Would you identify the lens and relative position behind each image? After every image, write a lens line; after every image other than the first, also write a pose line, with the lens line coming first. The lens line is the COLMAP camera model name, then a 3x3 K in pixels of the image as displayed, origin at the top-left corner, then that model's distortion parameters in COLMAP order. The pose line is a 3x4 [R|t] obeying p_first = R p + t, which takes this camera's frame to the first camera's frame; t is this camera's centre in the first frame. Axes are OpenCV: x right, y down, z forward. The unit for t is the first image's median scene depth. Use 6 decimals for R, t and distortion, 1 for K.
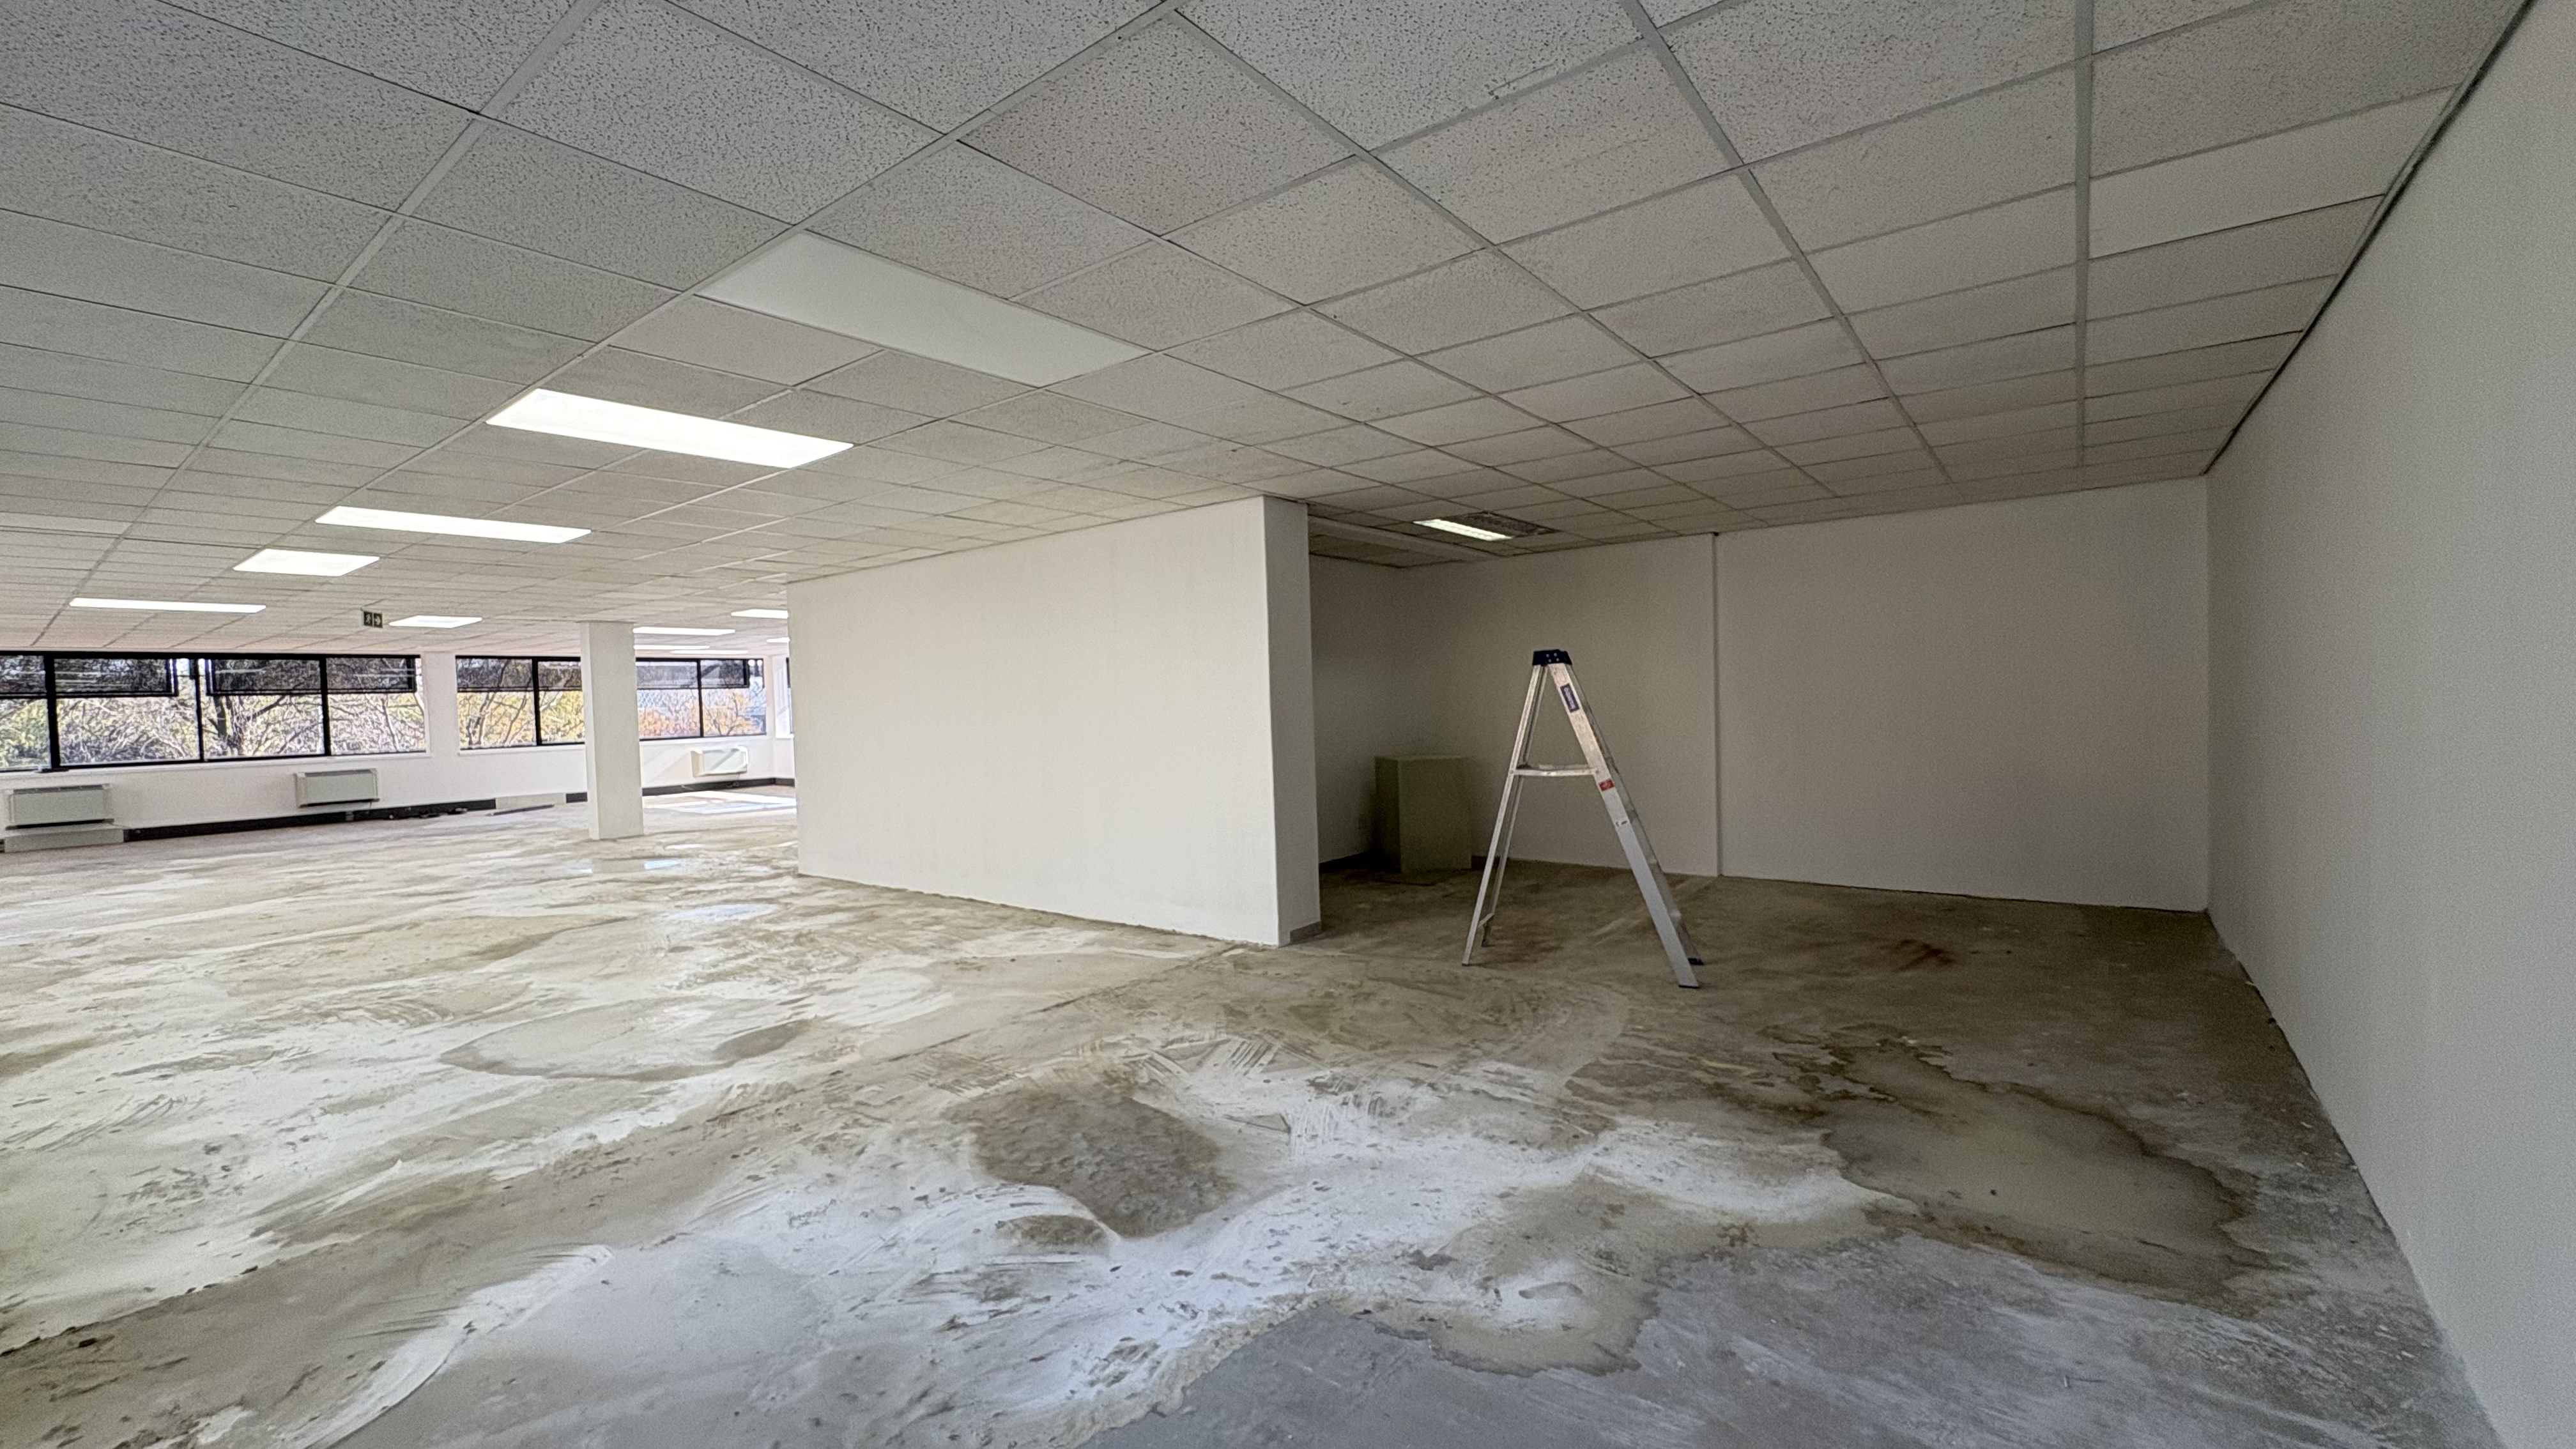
lens RADIAL K [[1024.2, 0, 1283.2], [0, 1024.2, 725.4], [0, 0, 1]] dist [-0.002128, 0.001164]
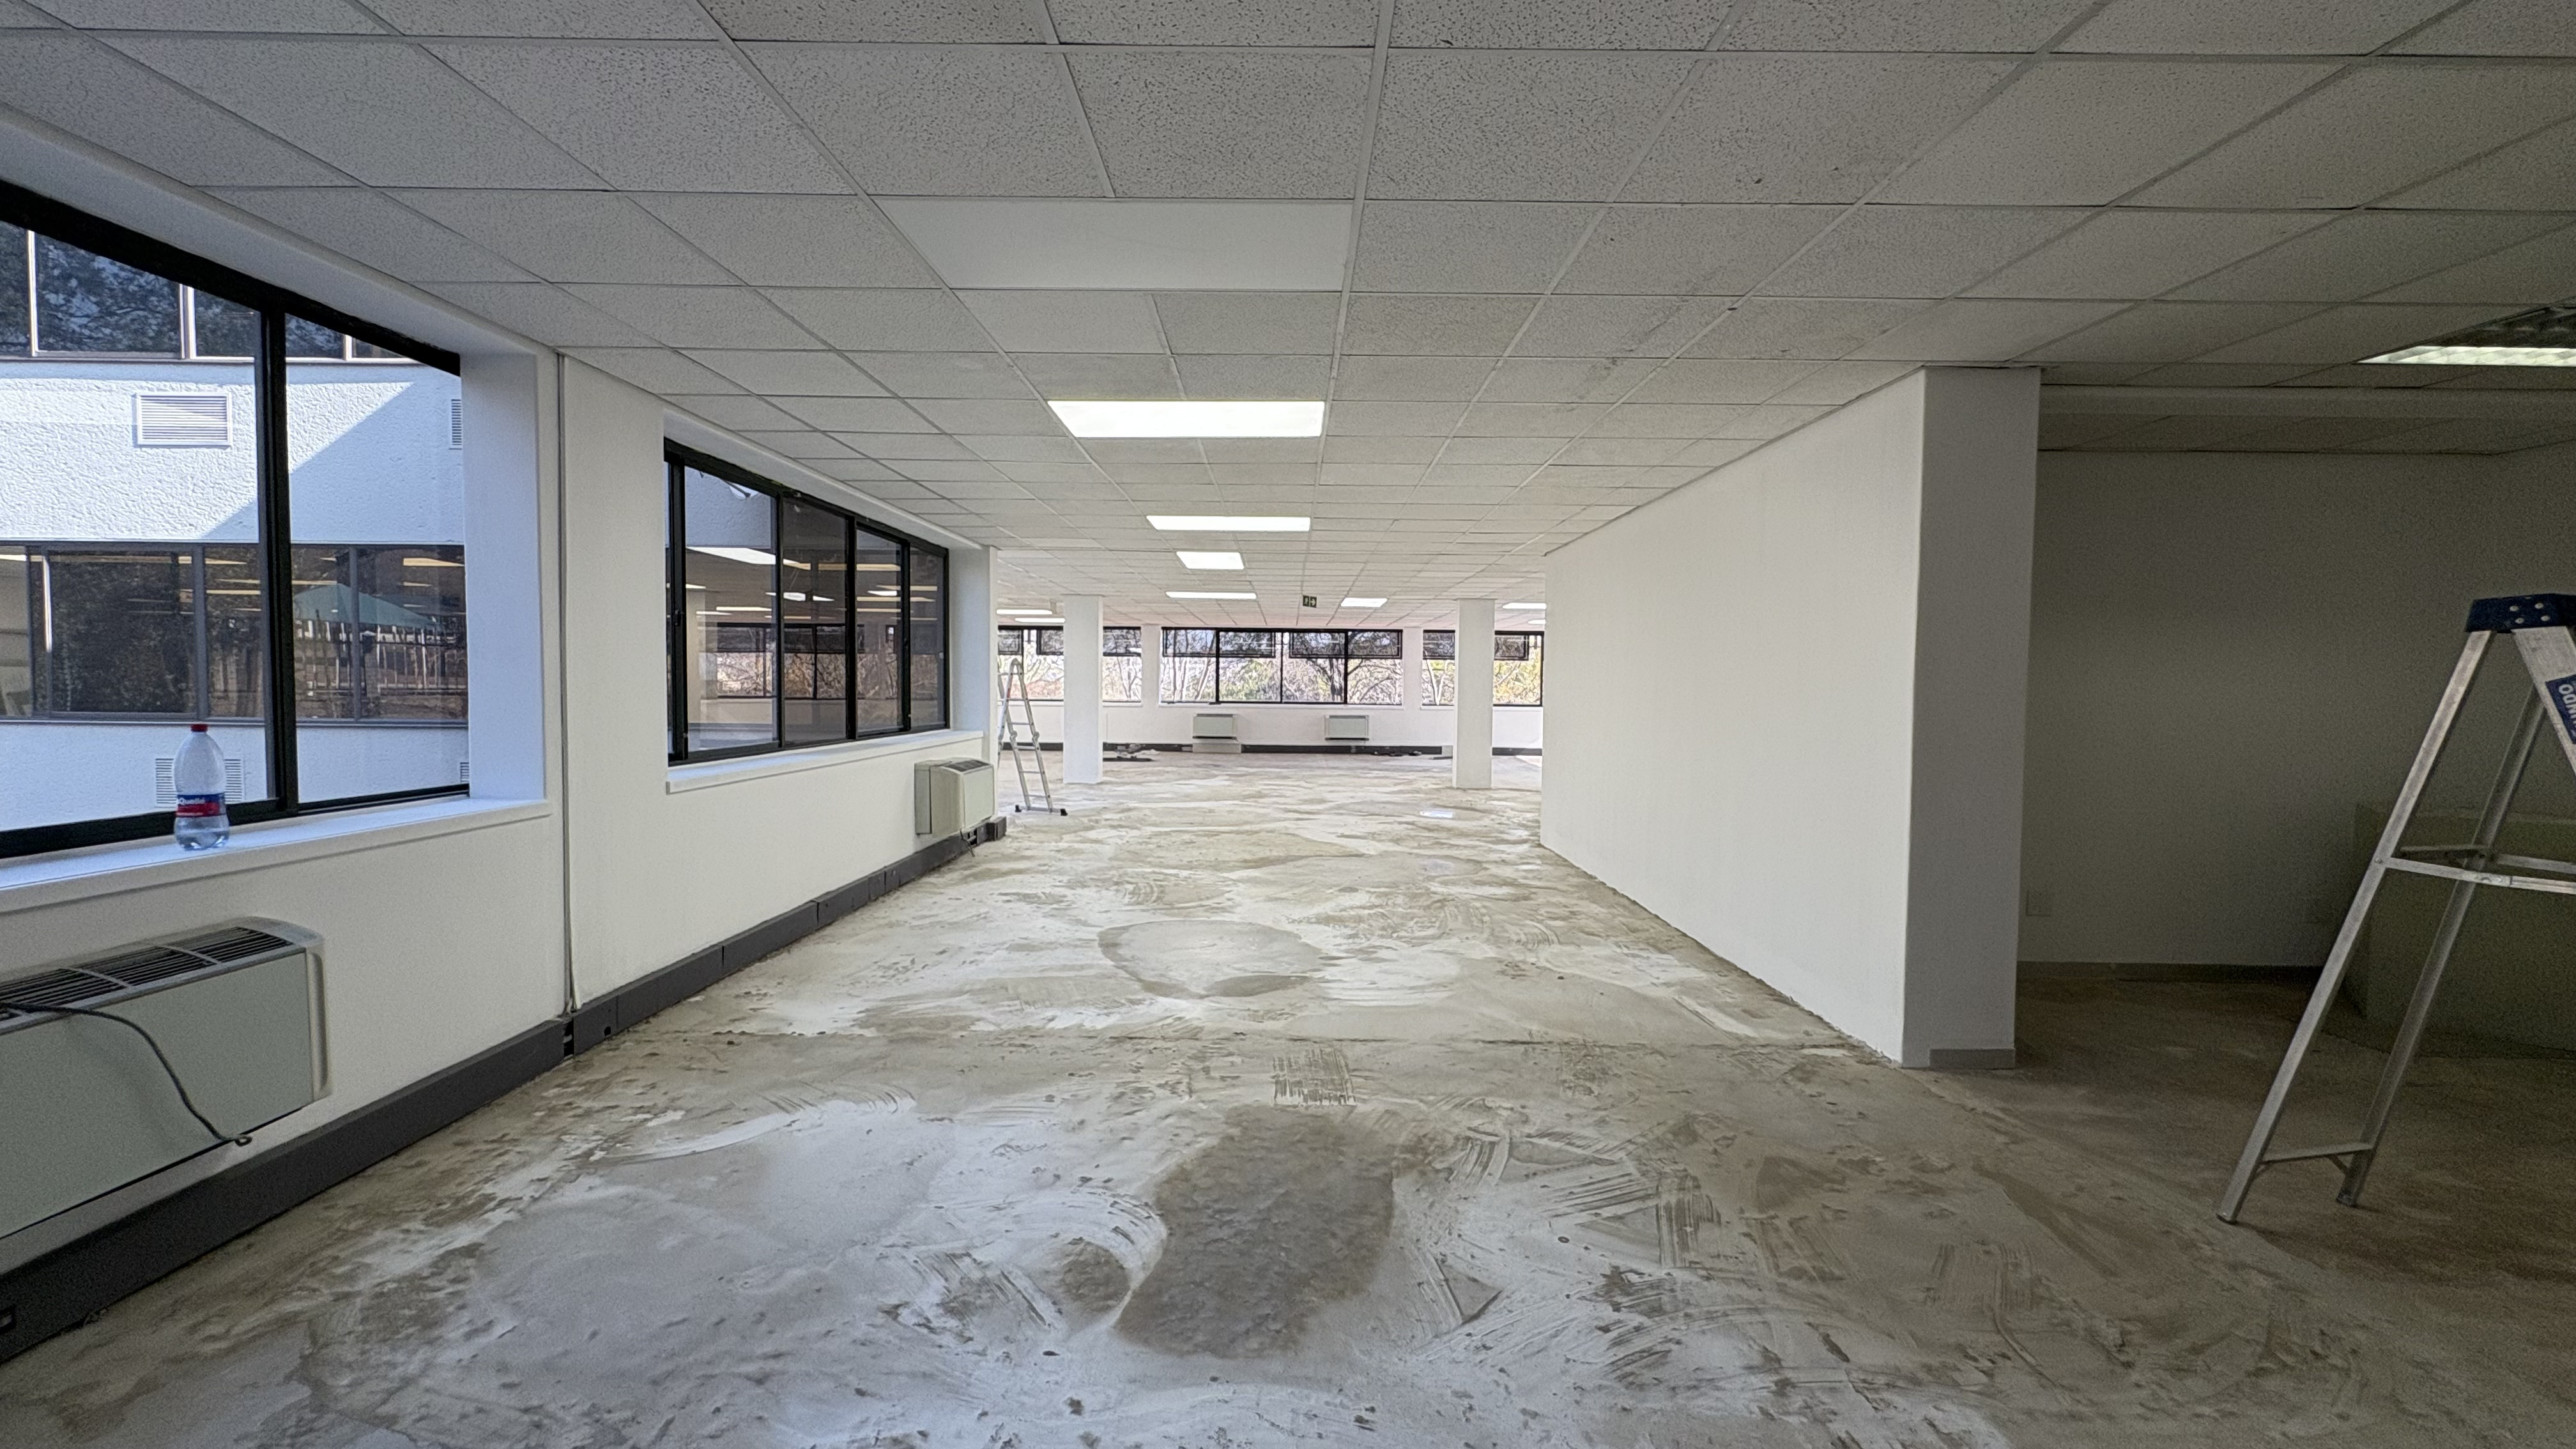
lens RADIAL K [[1024.2, 0, 1285.8], [0, 1024.2, 721.5], [0, 0, 1]] dist [-0.002128, 0.001164]
pose [[0.608820, 0.068165, -0.790375, 0.359092], [-0.053464, 0.997562, 0.044851, -0.015121], [0.791505, 0.014950, 0.610980, 0.403878]]
